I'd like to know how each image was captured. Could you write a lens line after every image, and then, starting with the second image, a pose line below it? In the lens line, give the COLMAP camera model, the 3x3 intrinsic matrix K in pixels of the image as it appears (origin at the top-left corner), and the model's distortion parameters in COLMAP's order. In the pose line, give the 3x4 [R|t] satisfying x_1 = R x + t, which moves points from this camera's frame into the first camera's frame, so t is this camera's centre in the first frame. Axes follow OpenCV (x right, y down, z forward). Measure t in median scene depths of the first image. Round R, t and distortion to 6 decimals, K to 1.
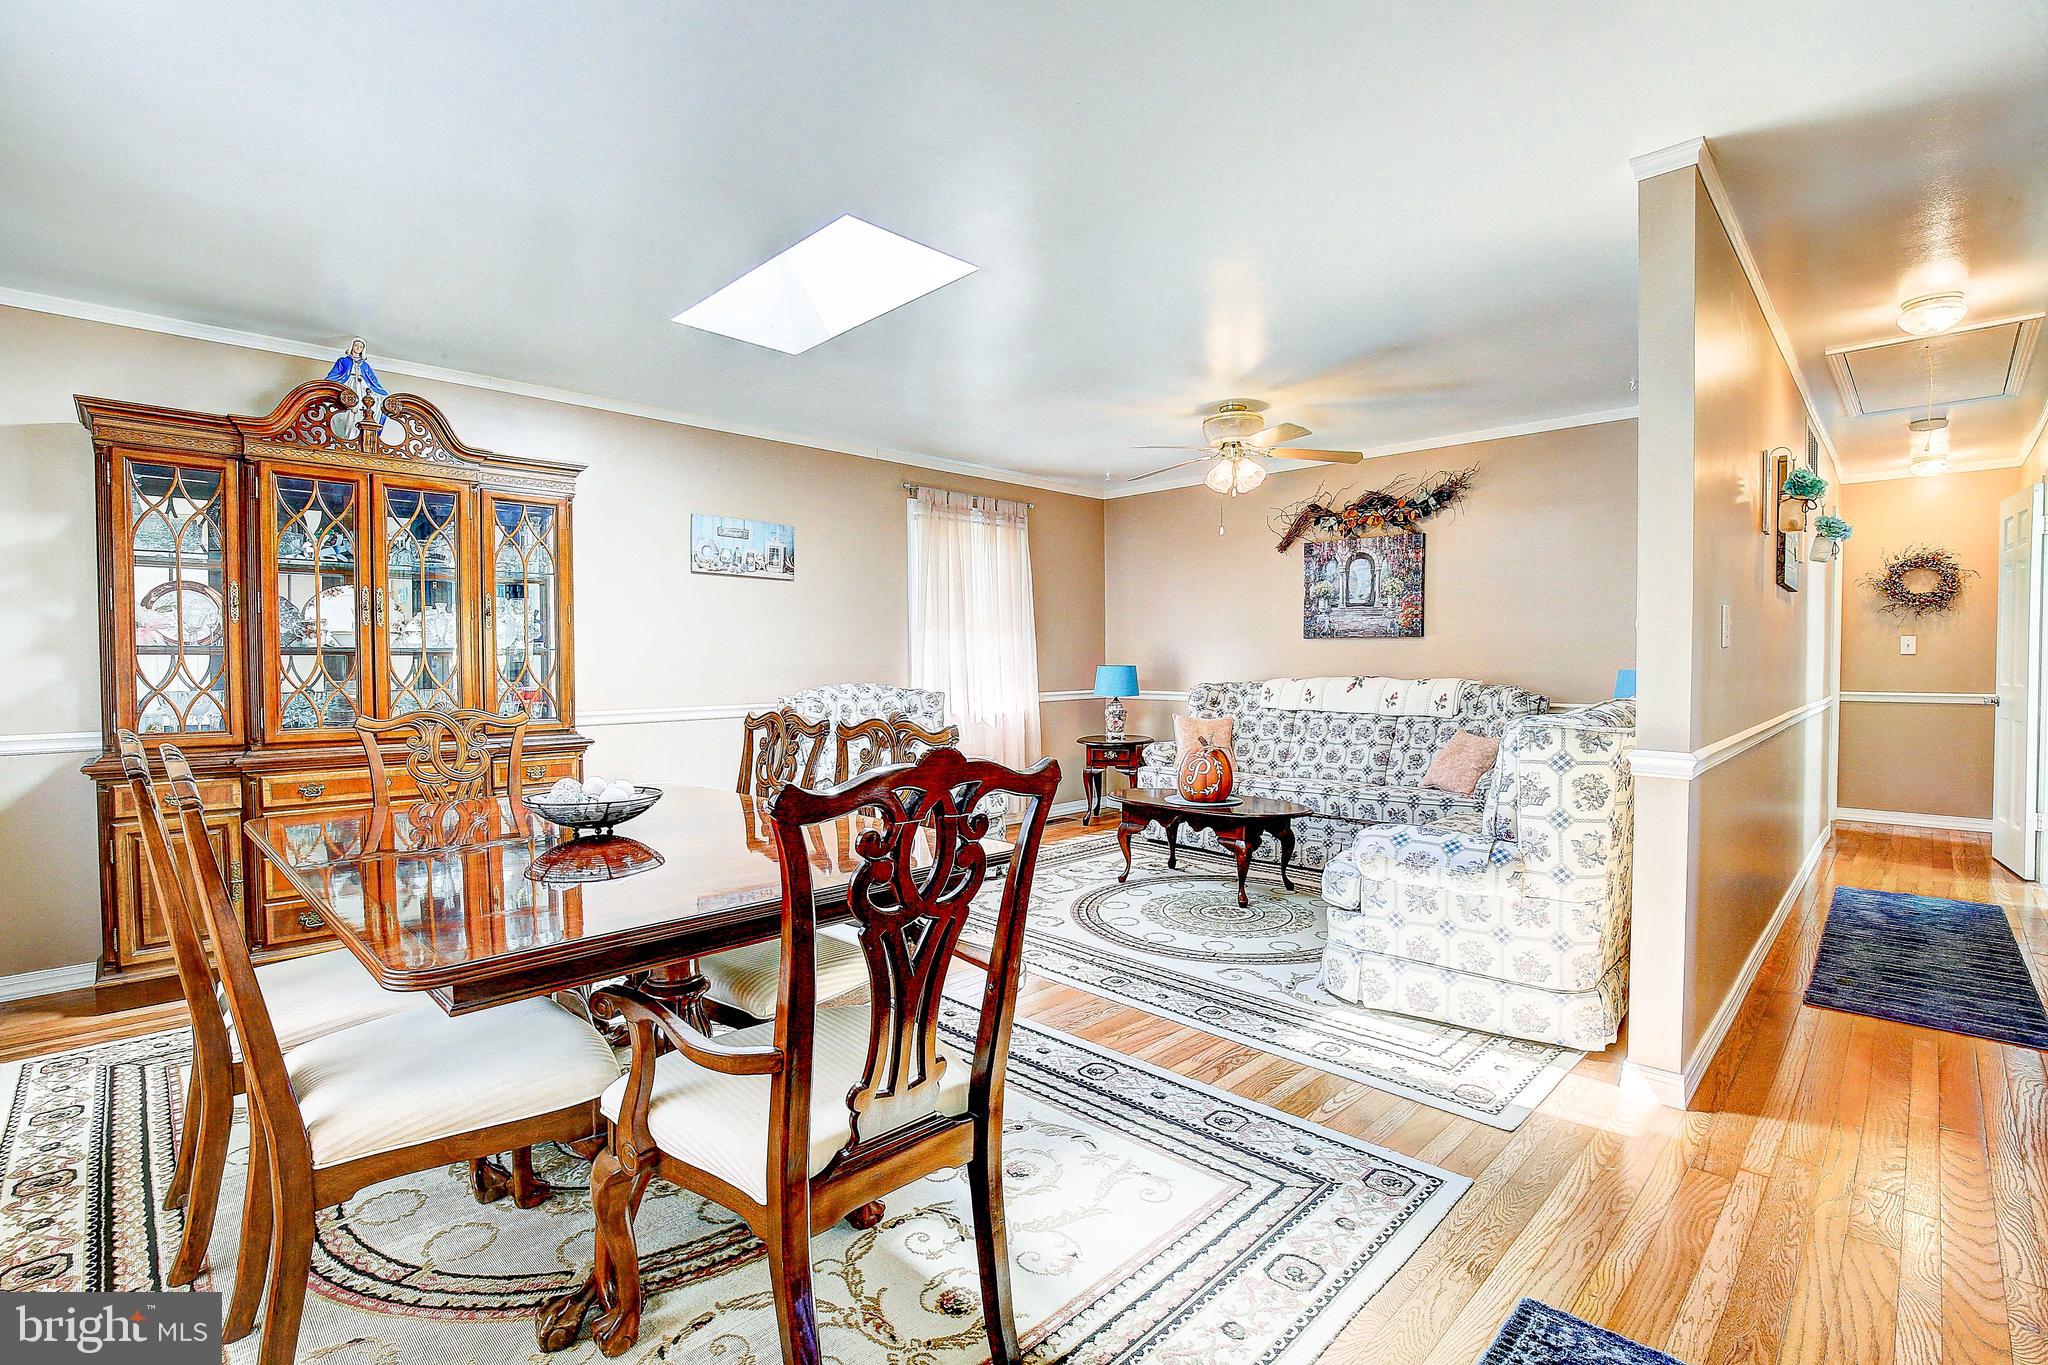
lens RADIAL K [[934.9, 0, 1041.2], [0, 934.9, 676.6], [0, 0, 1]] dist [-0.037506, 0.006932]
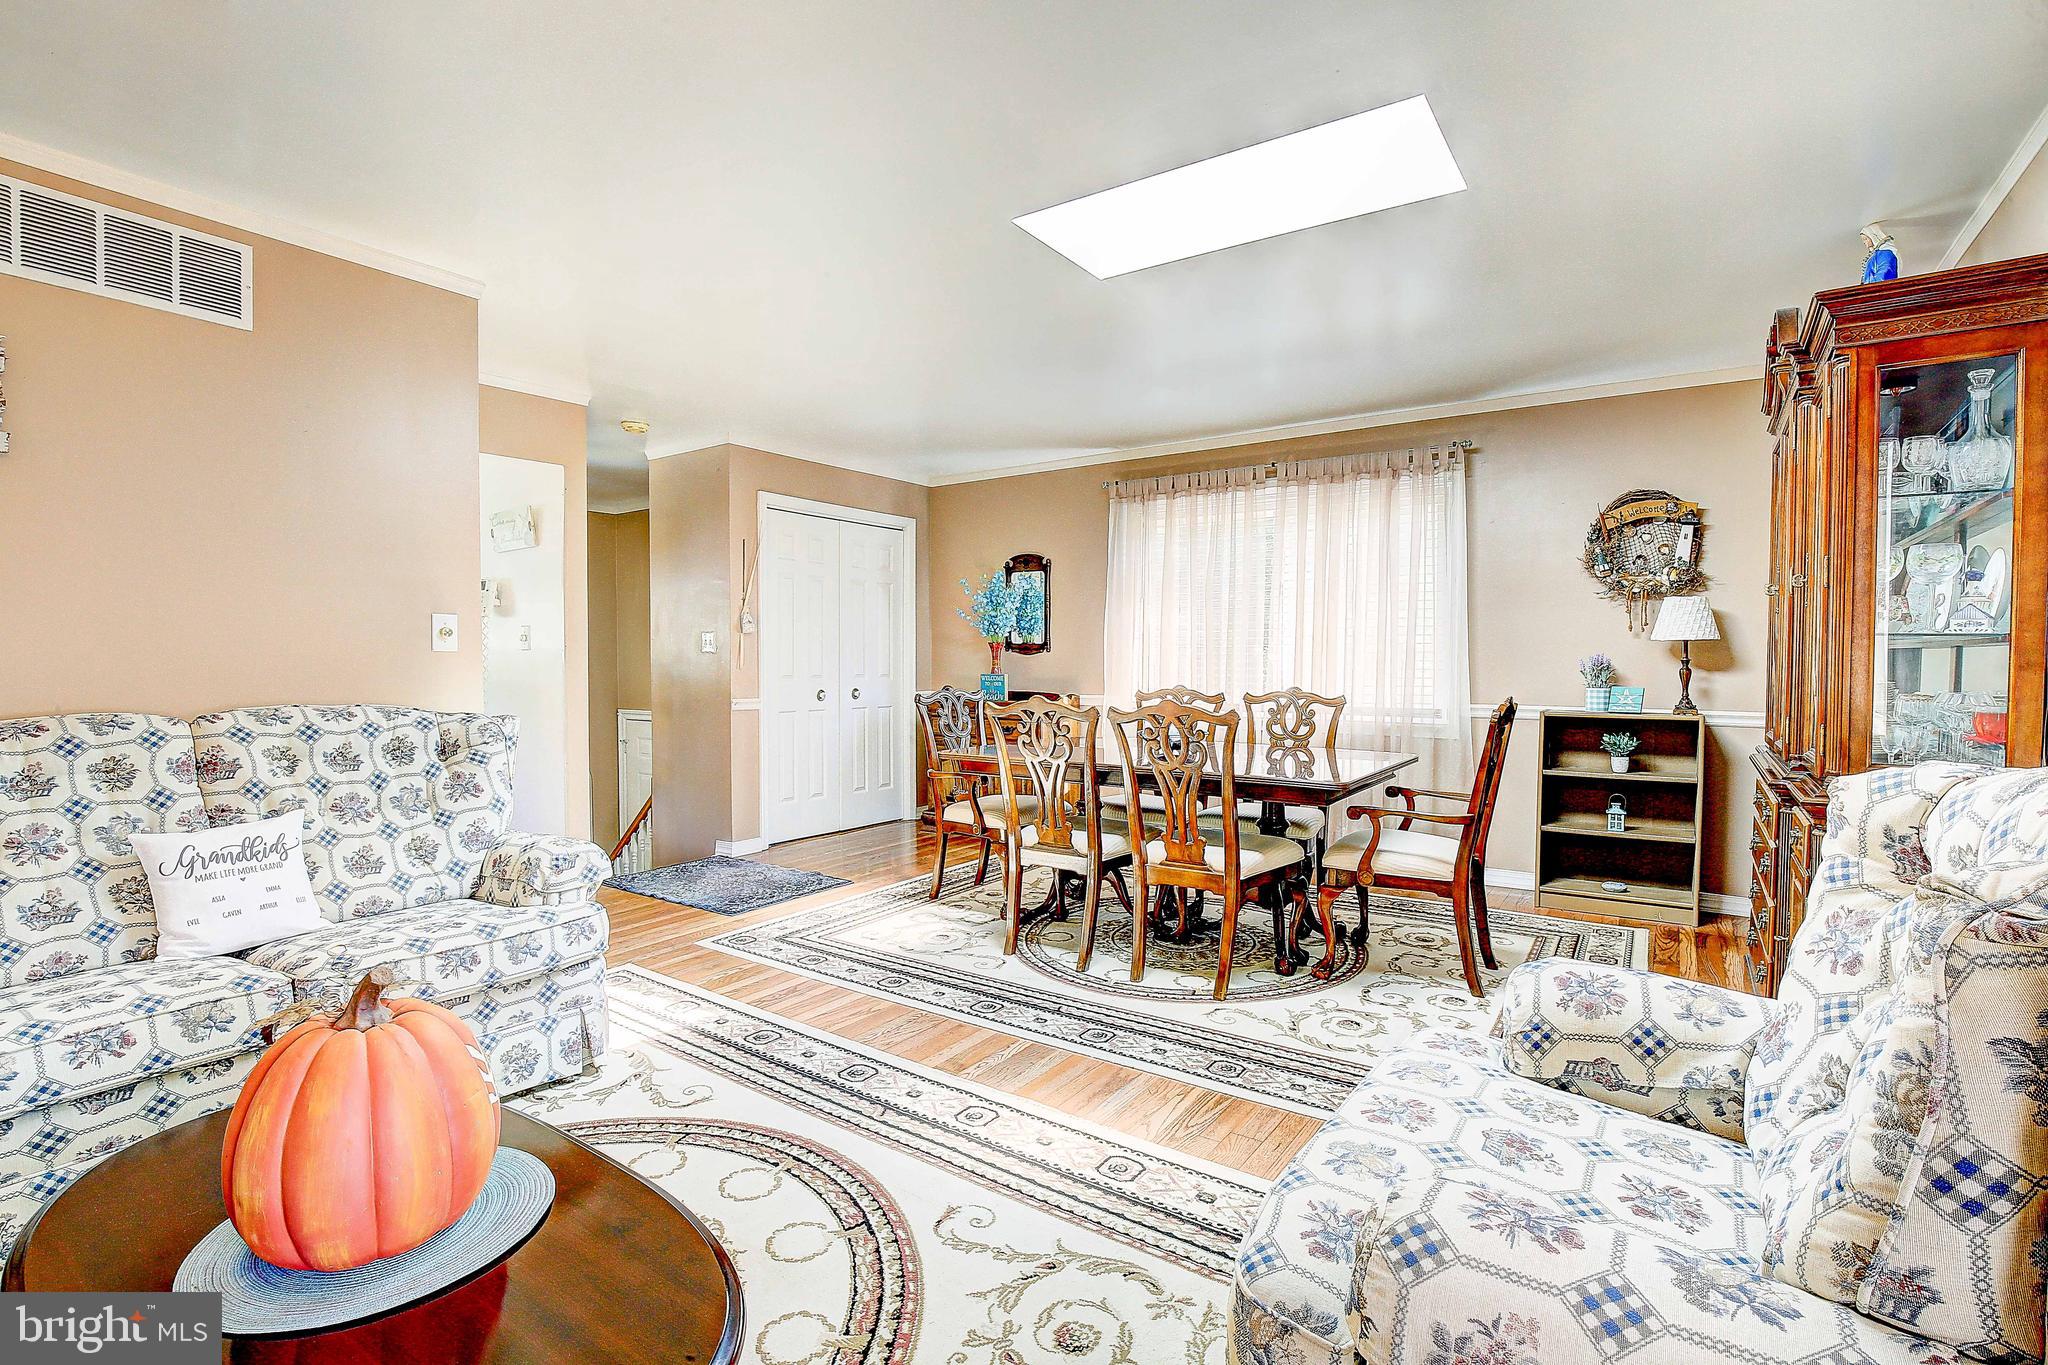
lens RADIAL K [[934.9, 0, 1038.2], [0, 934.9, 693.1], [0, 0, 1]] dist [-0.037506, 0.006932]
pose [[-0.986048, 0.008813, -0.166227, 0.037454], [0.000356, 0.998707, 0.050839, -0.016805], [0.166460, 0.050071, -0.984776, 1.127905]]
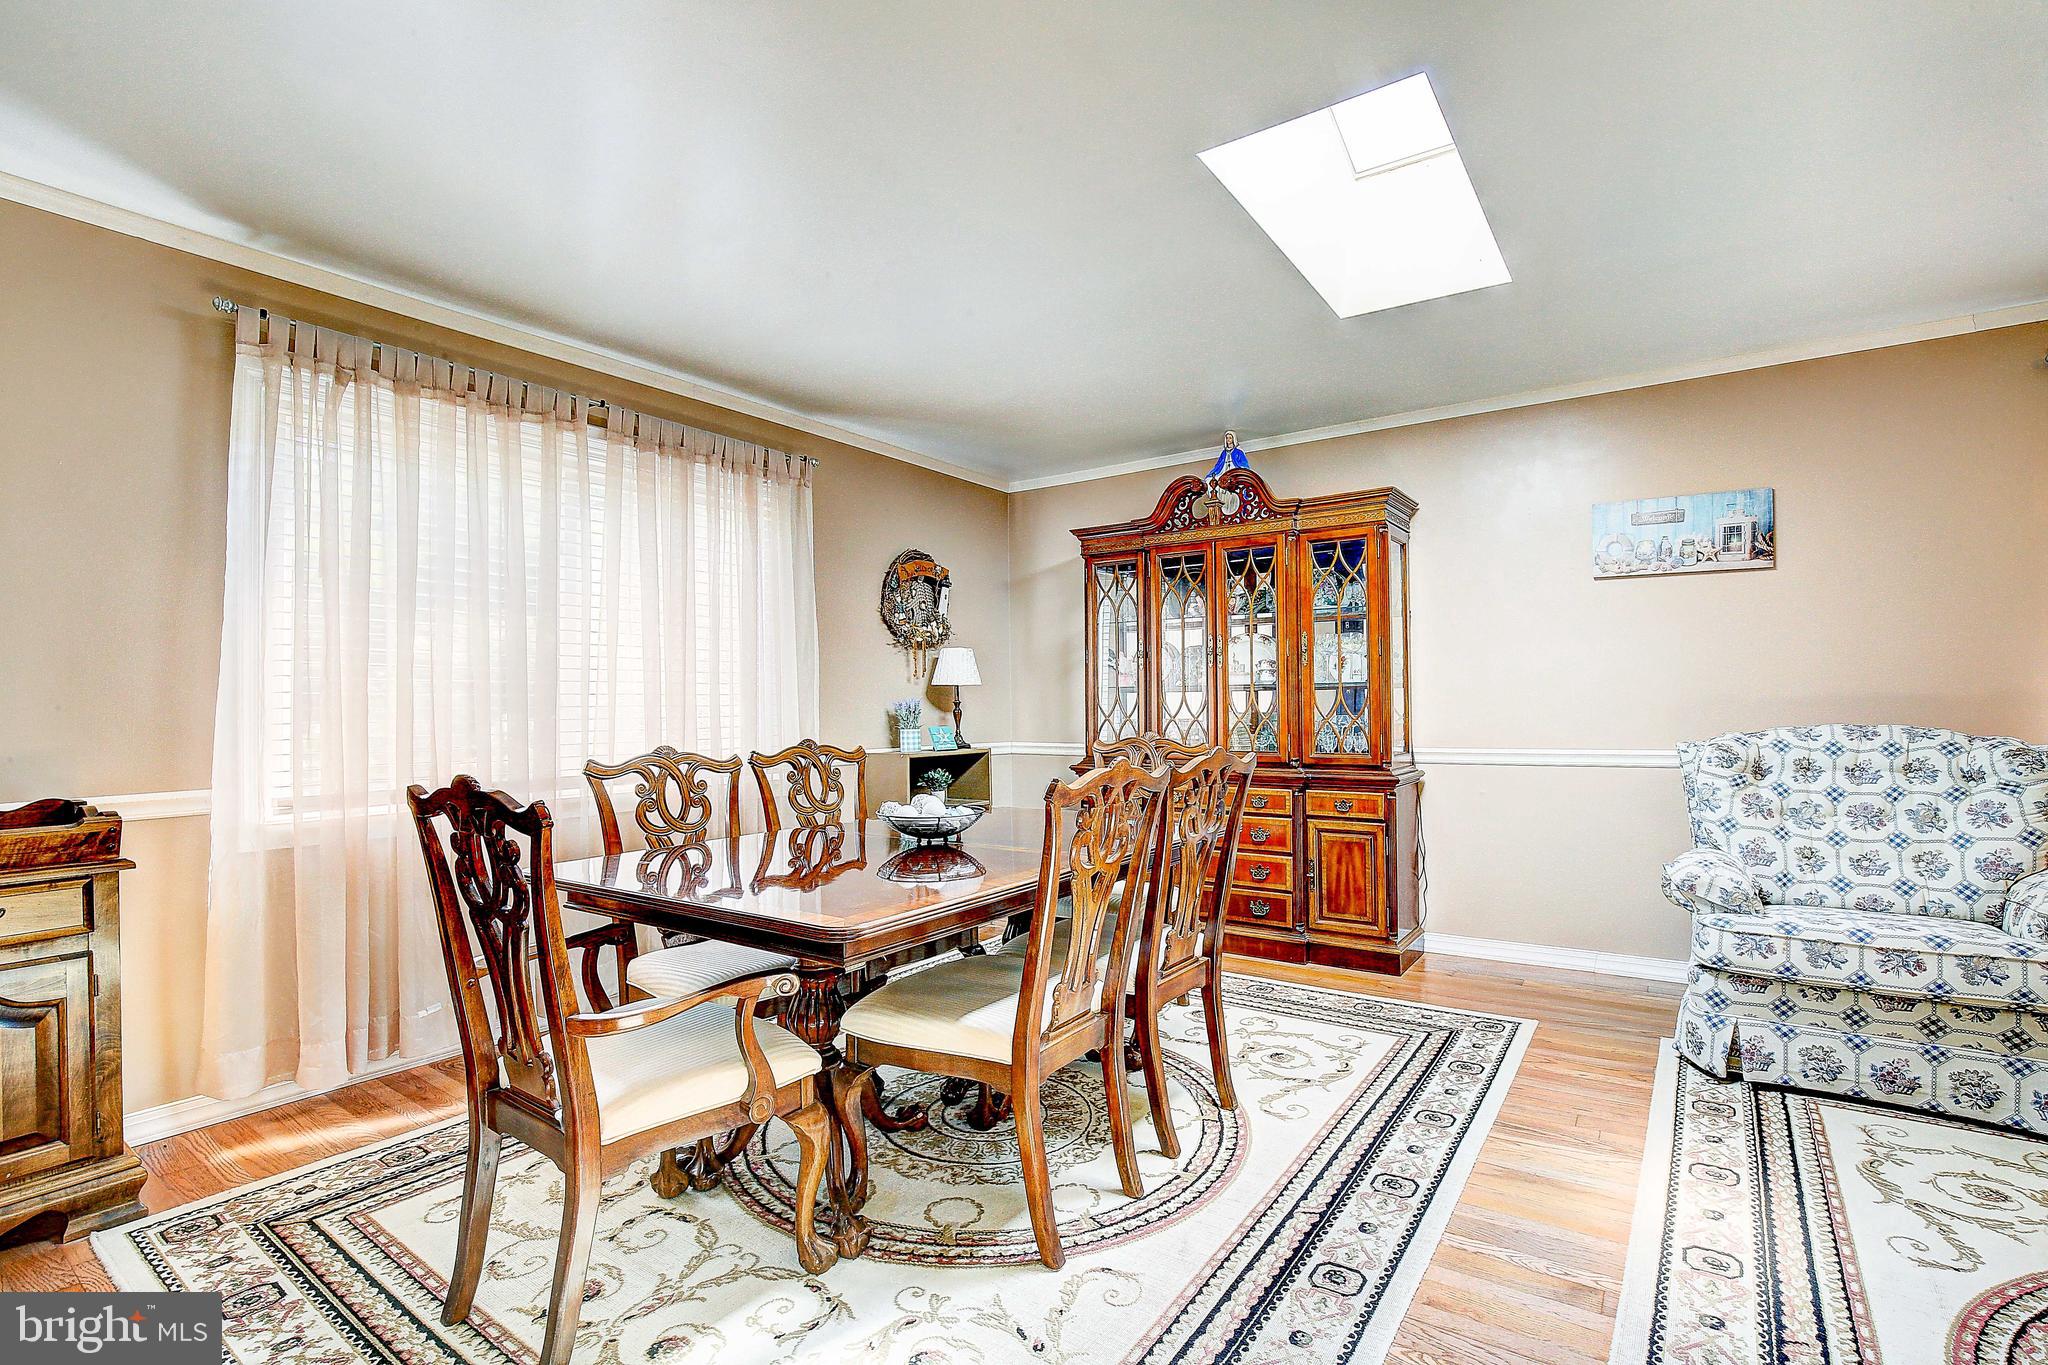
lens RADIAL K [[934.9, 0, 1044.5], [0, 934.9, 685.9], [0, 0, 1]] dist [-0.037506, 0.006932]
pose [[0.157704, -0.018525, -0.987313, 0.299551], [-0.005433, 0.999793, -0.019627, -0.003471], [0.987471, 0.008459, 0.157571, 0.388270]]
